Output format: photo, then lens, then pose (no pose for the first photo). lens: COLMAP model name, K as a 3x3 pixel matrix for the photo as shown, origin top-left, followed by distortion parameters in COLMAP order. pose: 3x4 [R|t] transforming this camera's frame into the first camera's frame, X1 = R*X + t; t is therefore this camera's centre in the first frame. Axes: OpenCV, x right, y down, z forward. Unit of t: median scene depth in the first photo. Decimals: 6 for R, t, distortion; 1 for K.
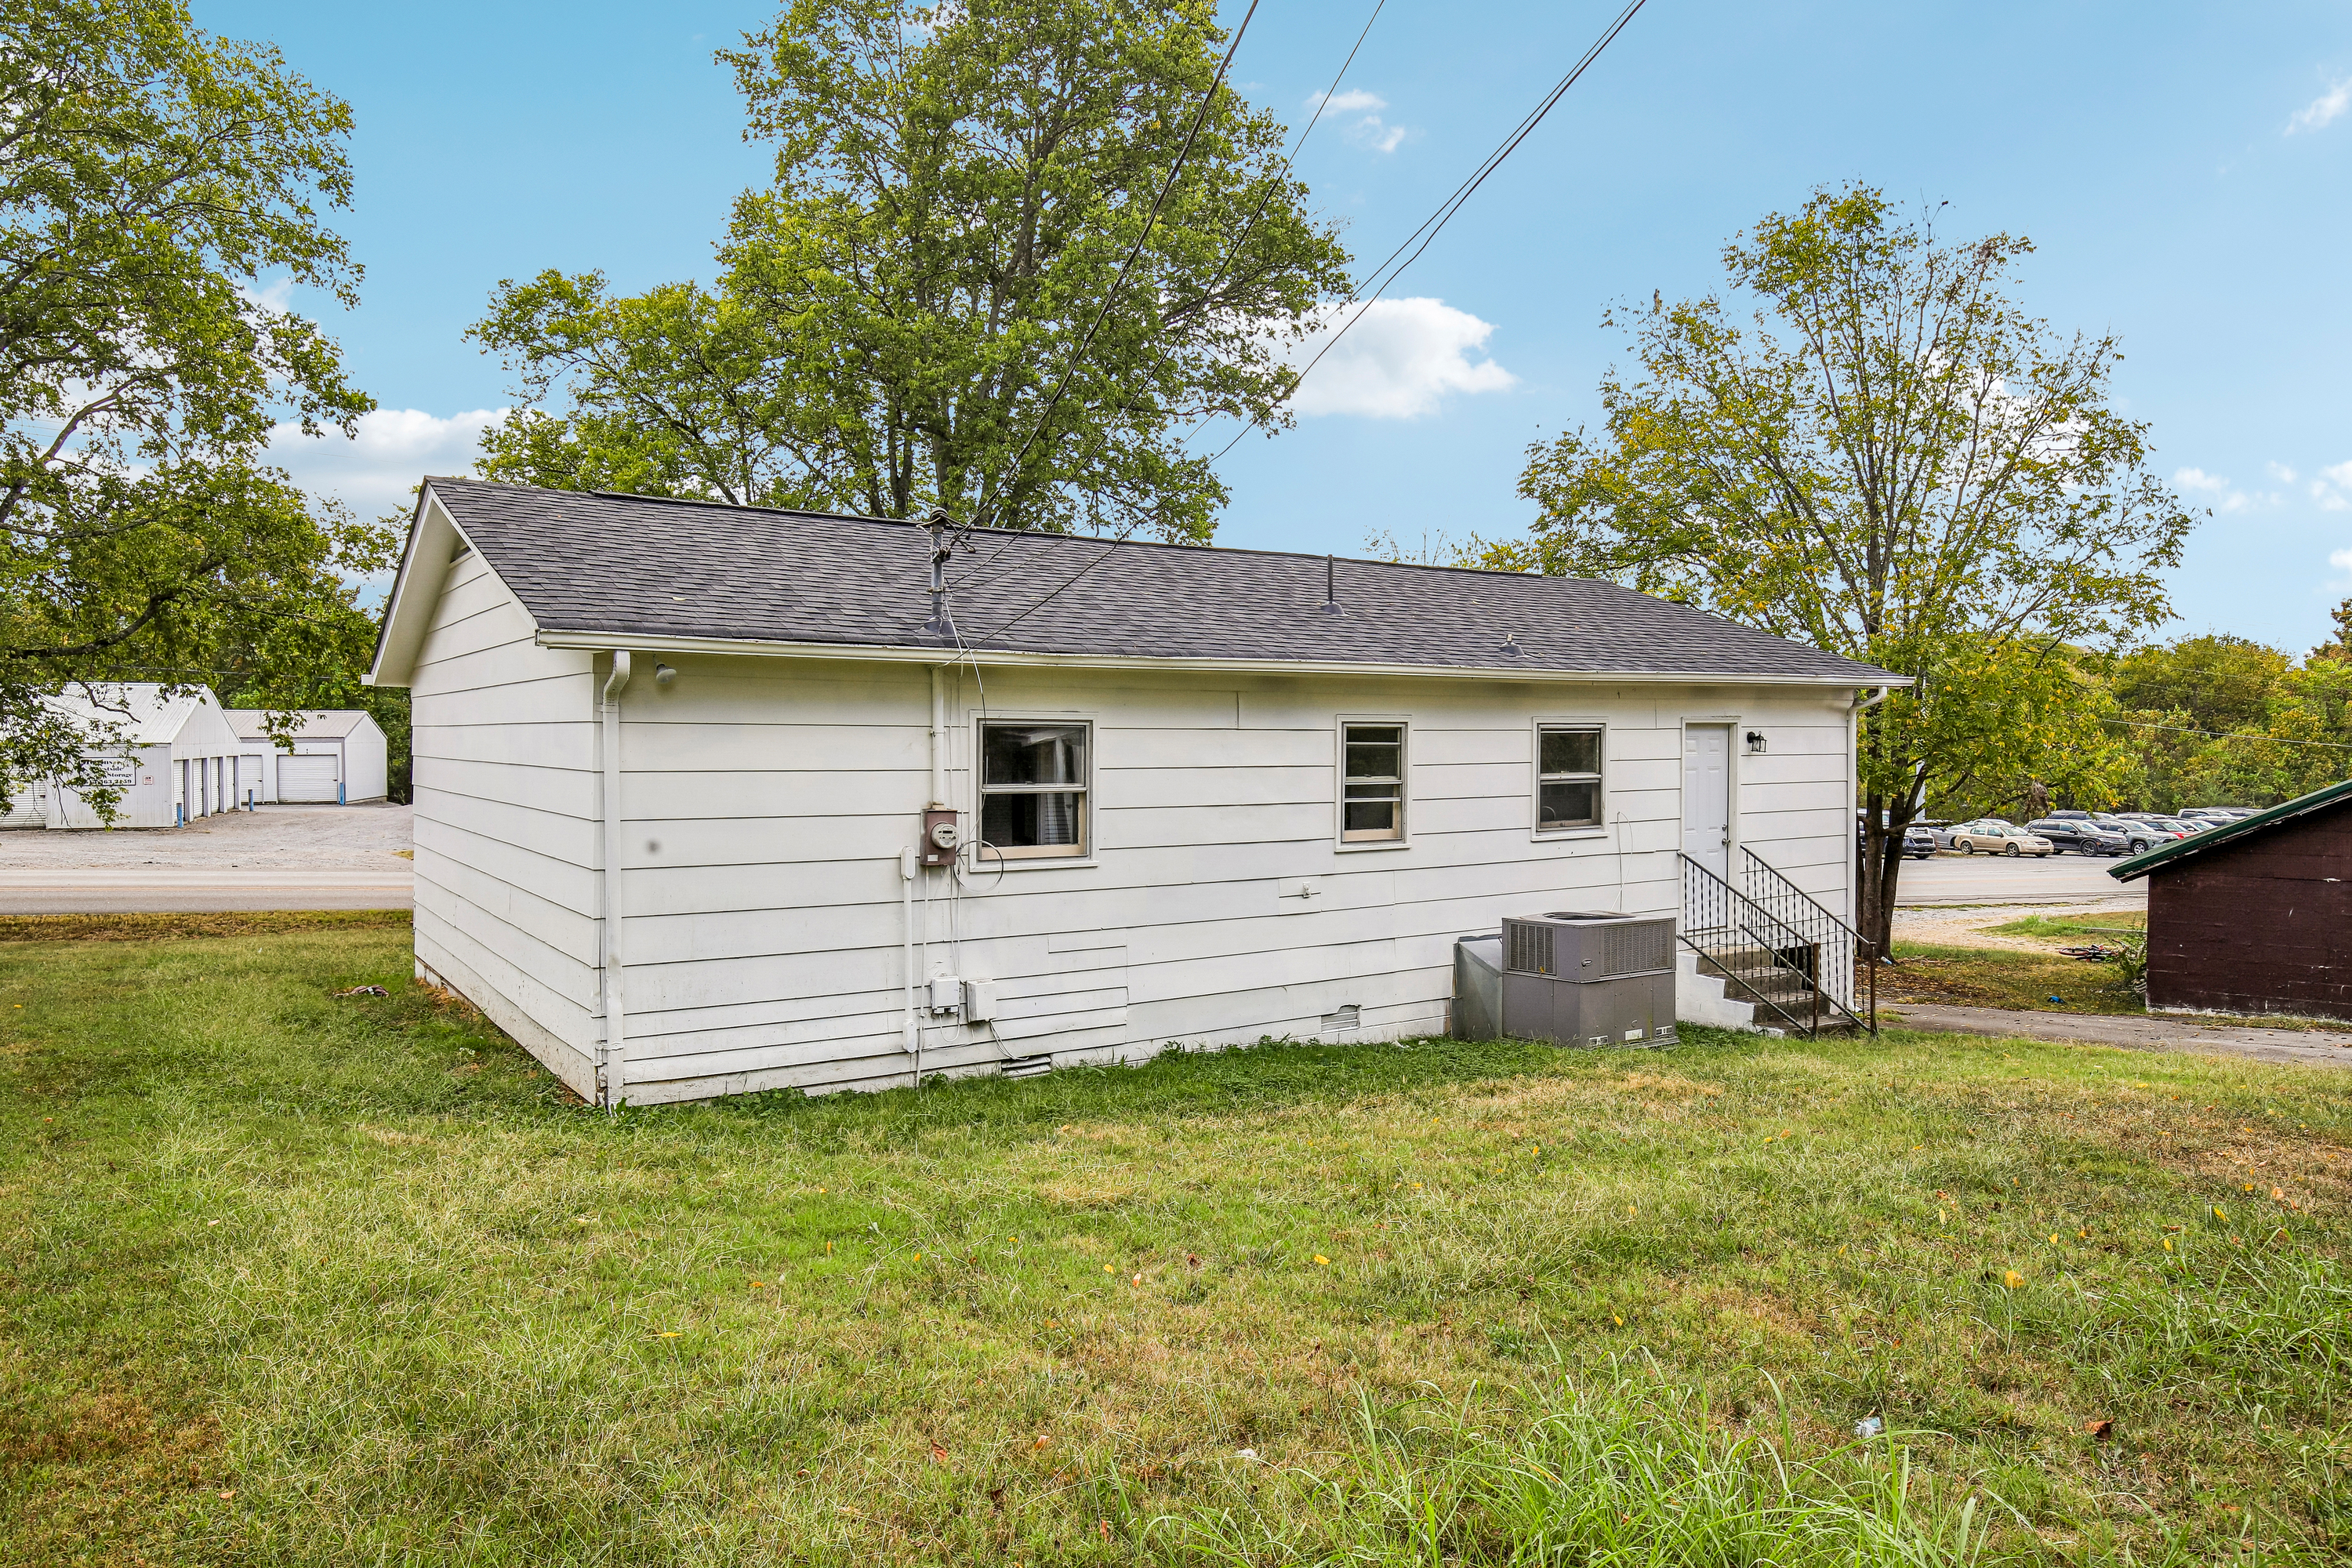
lens RADIAL K [[1475.9, 0, 1176.0], [0, 1475.9, 784.0], [0, 0, 1]] dist [-0.000074, -0.000024]
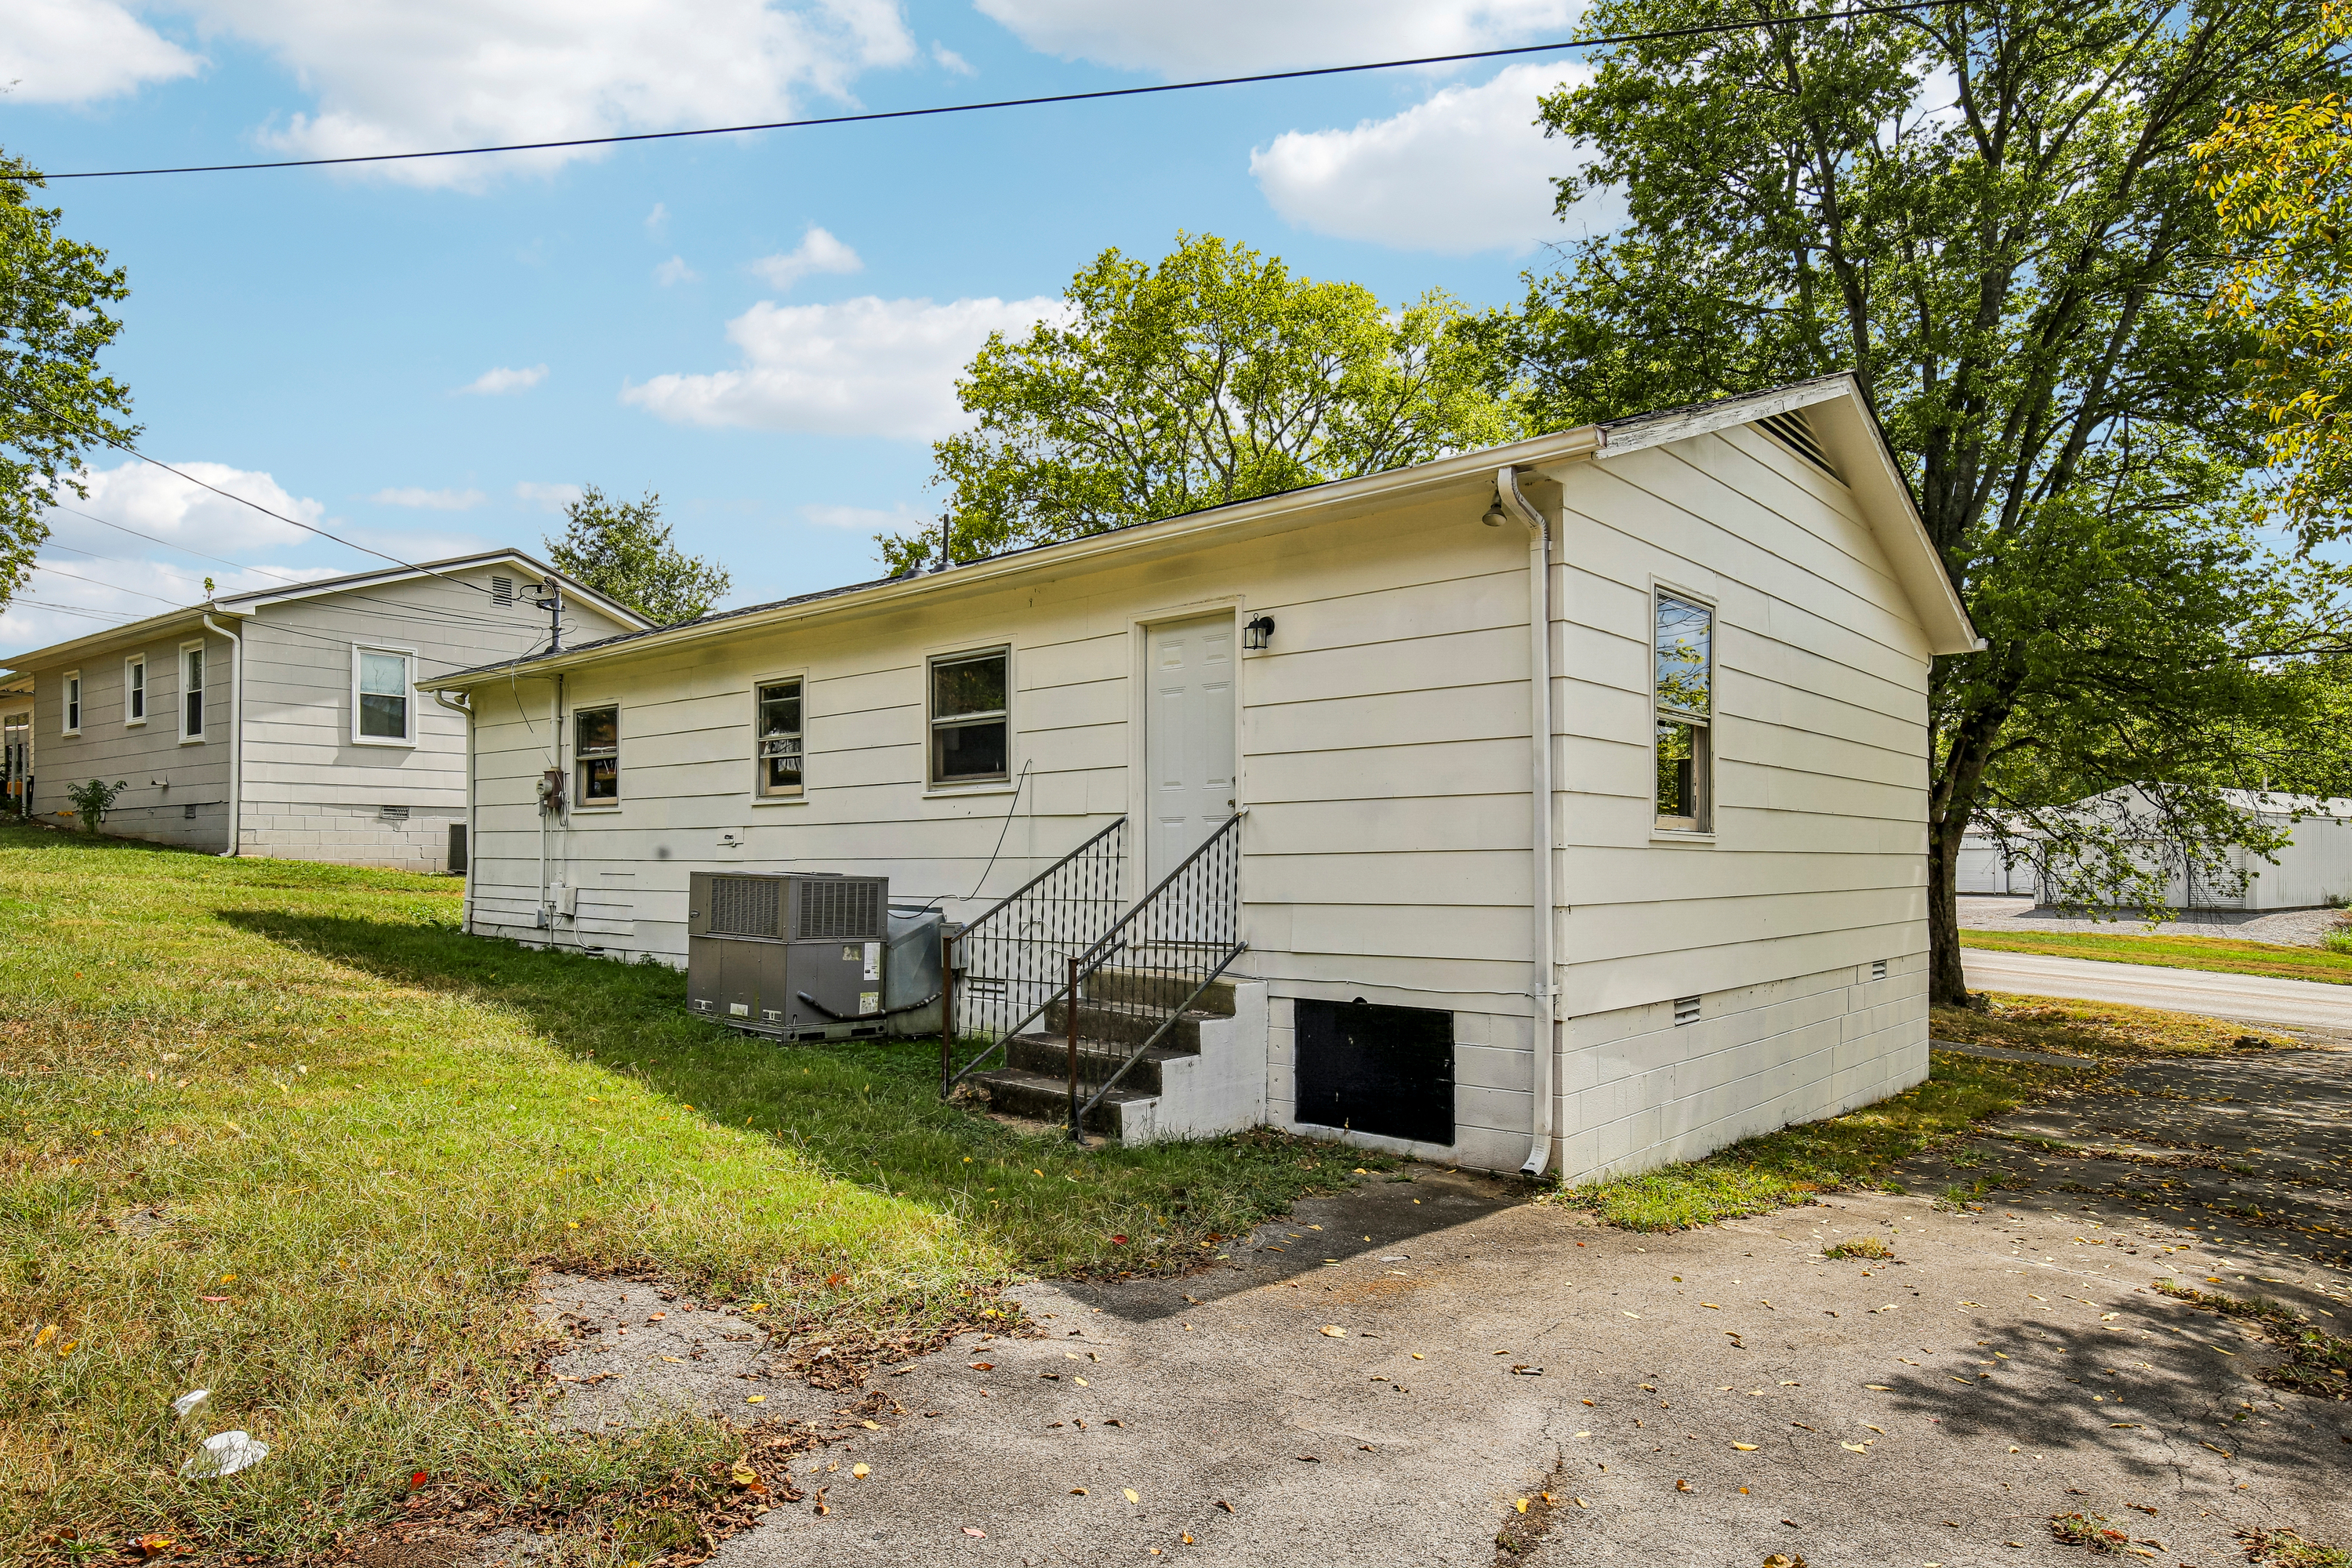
lens RADIAL K [[1390.5, 0, 1176.0], [0, 1390.5, 784.0], [0, 0, 1]] dist [-0.000457, -0.000109]
pose [[0.247840, -0.055622, -0.967203, 1.051908], [-0.029952, 0.997433, -0.065036, 0.079059], [0.968338, 0.045089, 0.245538, 0.957548]]
